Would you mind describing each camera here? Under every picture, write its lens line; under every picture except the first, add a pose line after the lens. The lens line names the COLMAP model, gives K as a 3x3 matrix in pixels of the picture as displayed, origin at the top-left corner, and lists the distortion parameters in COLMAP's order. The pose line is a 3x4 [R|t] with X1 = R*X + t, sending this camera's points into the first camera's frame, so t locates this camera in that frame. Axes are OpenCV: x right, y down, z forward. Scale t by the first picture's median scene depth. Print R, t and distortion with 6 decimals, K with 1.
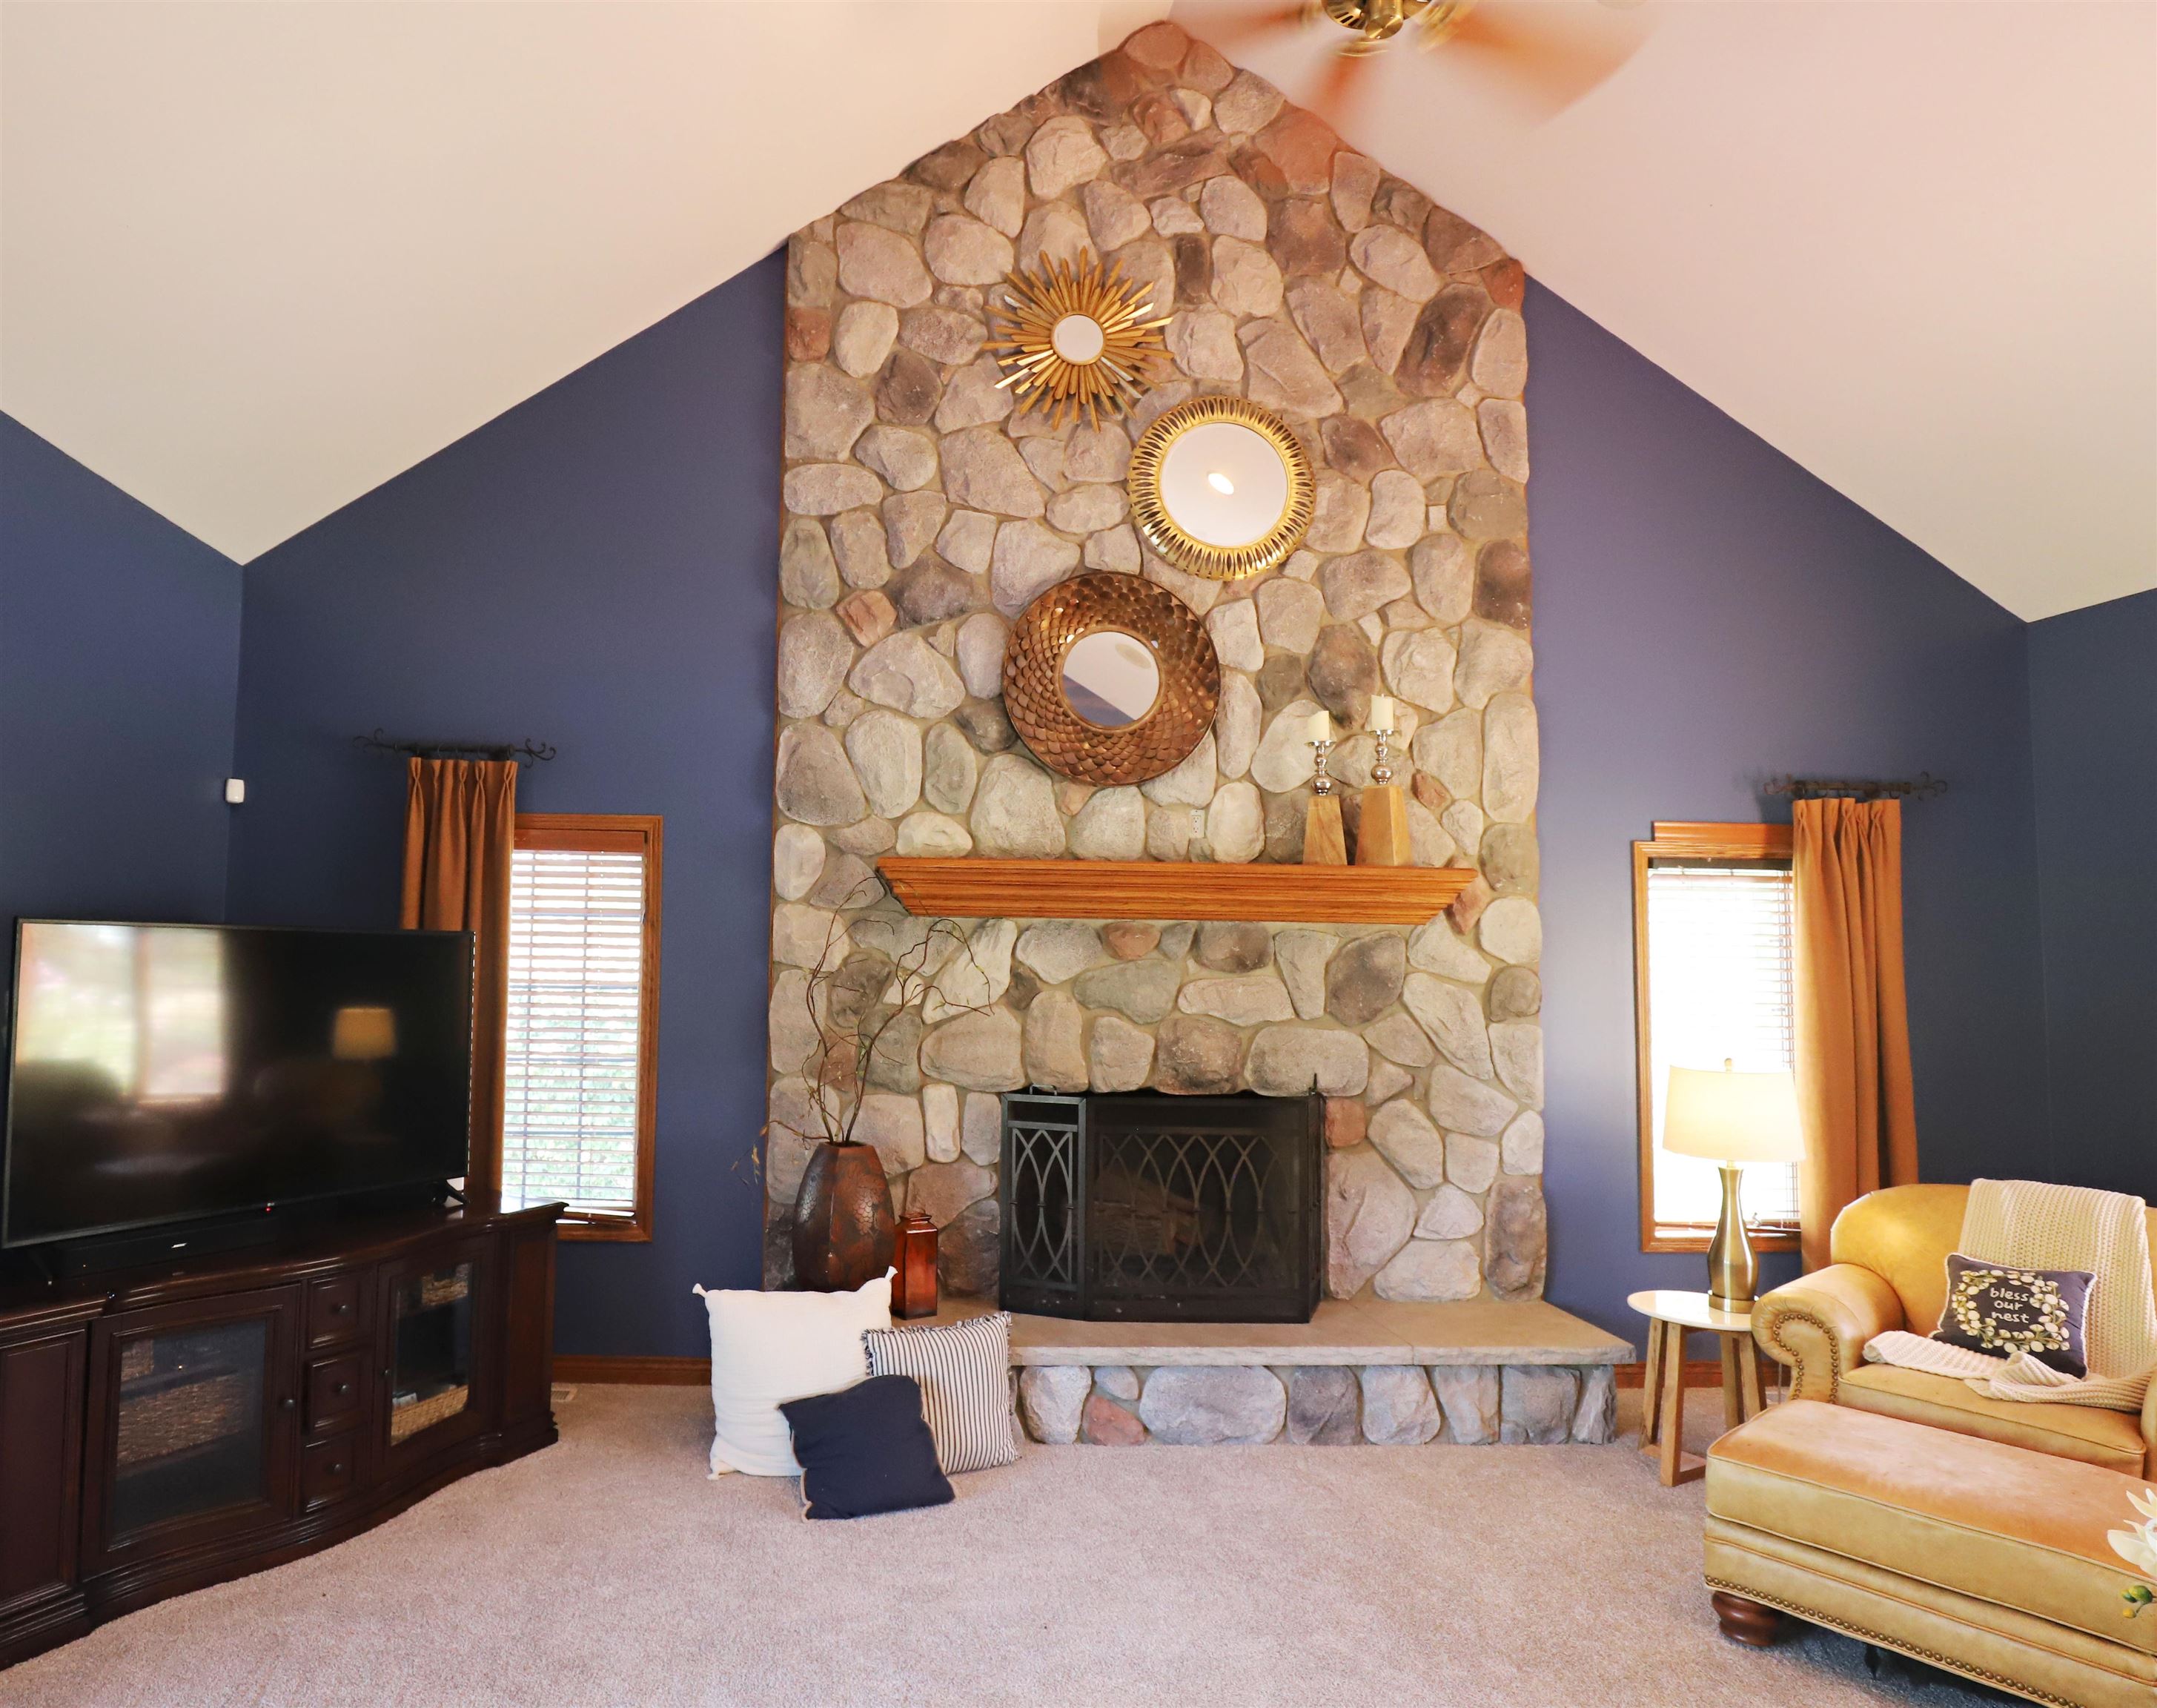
lens RADIAL K [[1321.4, 0, 903.3], [0, 1321.4, 856.4], [0, 0, 1]] dist [-0.027533, -0.000857]
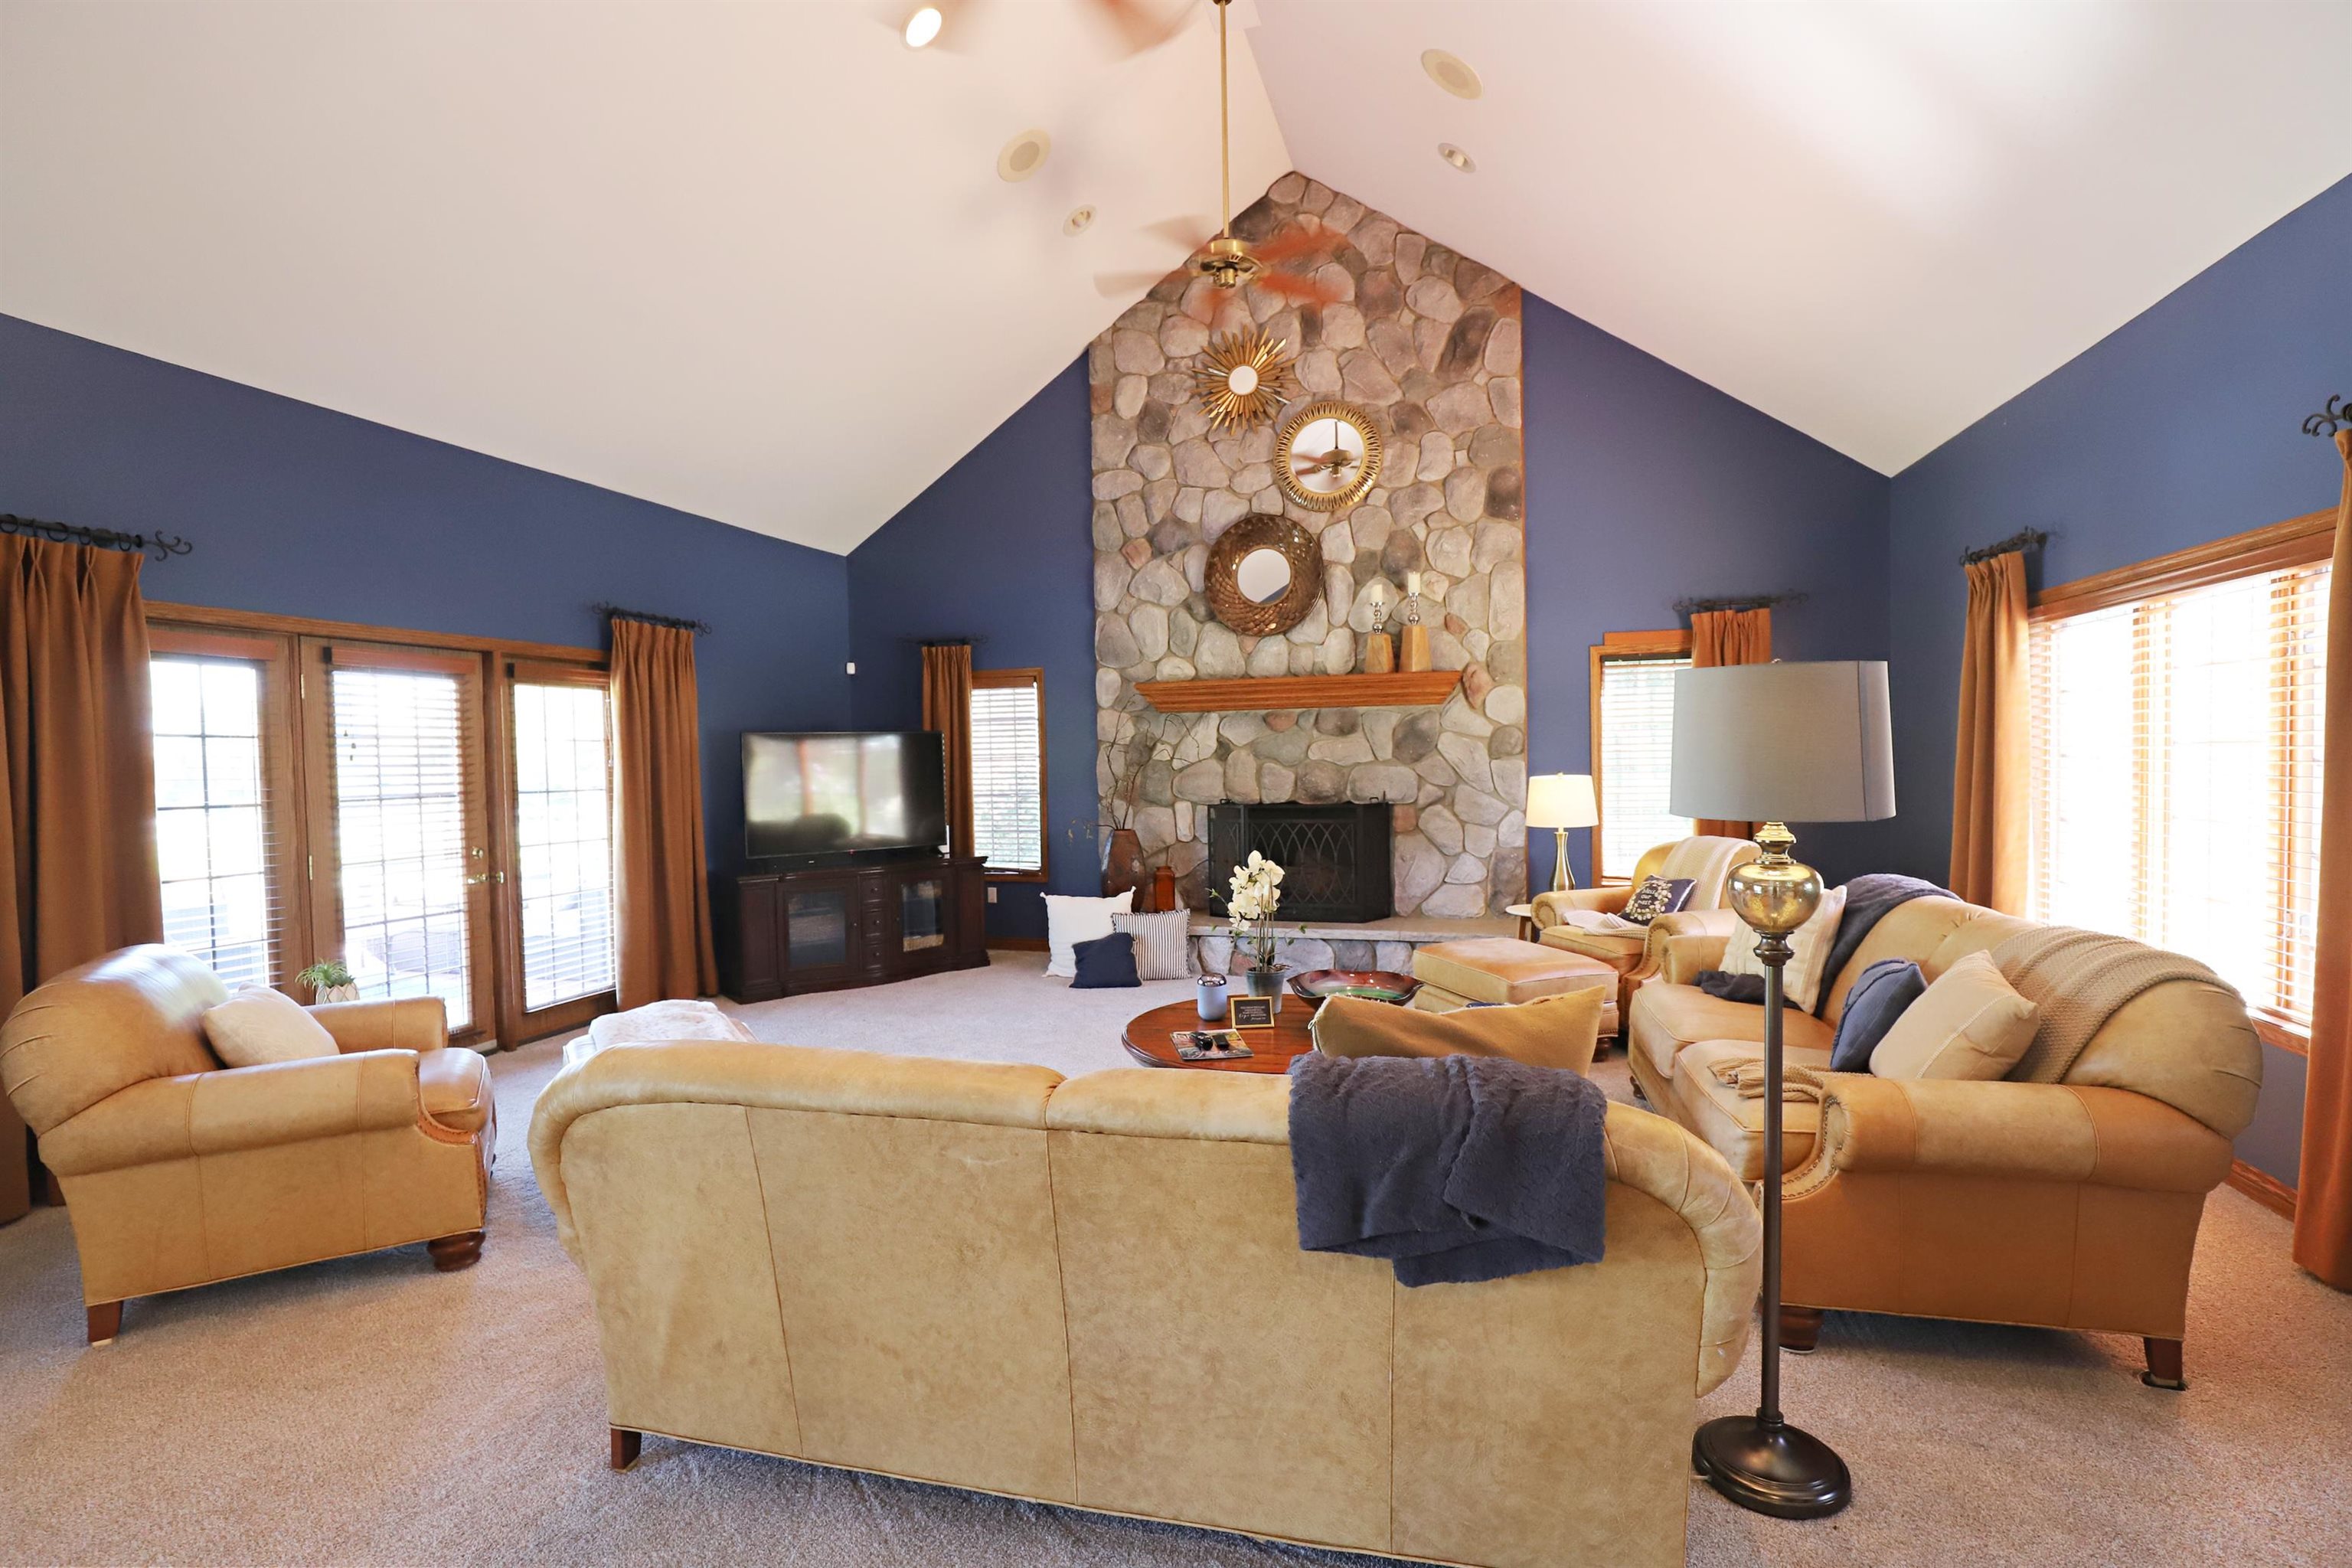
lens RADIAL K [[1074.0, 0, 1177.2], [0, 1074.0, 791.9], [0, 0, 1]] dist [-0.030505, 0.005963]
pose [[0.948110, -0.024784, -0.316975, 0.495484], [0.059783, 0.993071, 0.101169, 0.002947], [0.312272, -0.114869, 0.943023, -0.443137]]
